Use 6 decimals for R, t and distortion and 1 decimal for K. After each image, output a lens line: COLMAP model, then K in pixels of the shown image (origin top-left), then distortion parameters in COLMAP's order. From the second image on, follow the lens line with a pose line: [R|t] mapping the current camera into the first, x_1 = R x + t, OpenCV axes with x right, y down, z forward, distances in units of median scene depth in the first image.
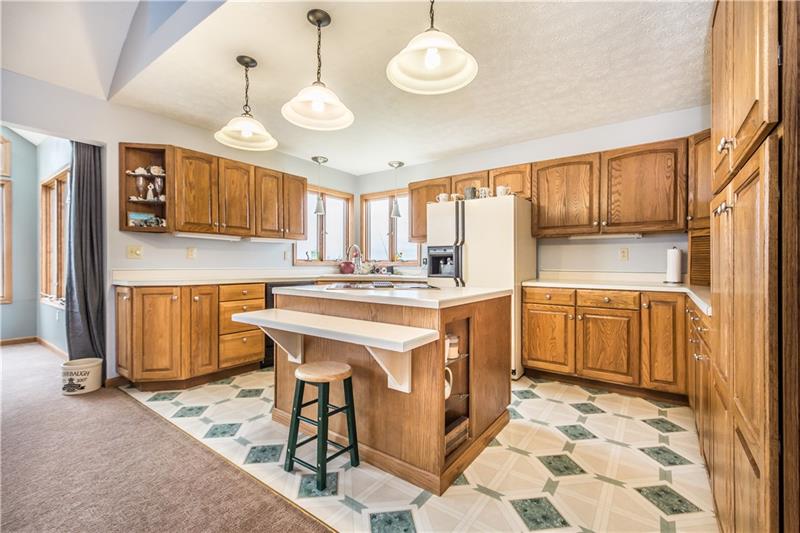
lens RADIAL K [[352.5, 0, 398.1], [0, 352.5, 264.8], [0, 0, 1]] dist [-0.002660, -0.000077]
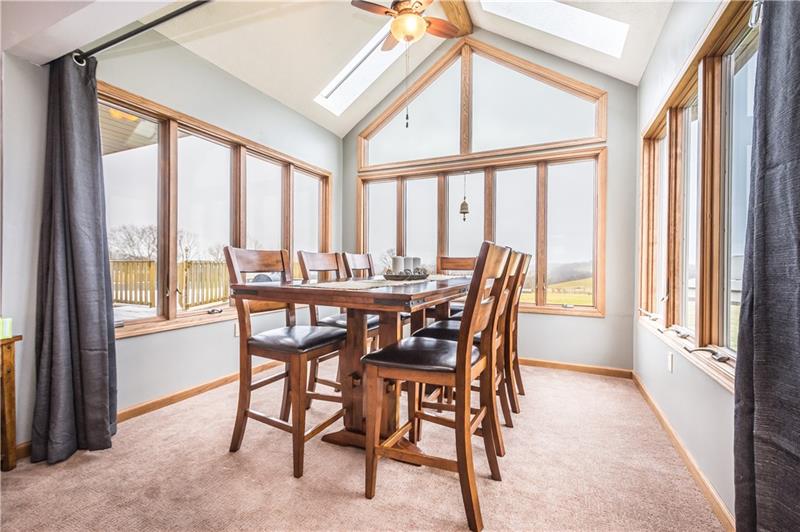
lens RADIAL K [[352.5, 0, 399.5], [0, 352.5, 271.0], [0, 0, 1]] dist [-0.002660, -0.000077]
pose [[0.211115, 0.000544, -0.977461, -0.489700], [-0.010305, 0.999946, -0.001669, 0.016284], [0.977407, 0.010425, 0.211109, 0.442612]]
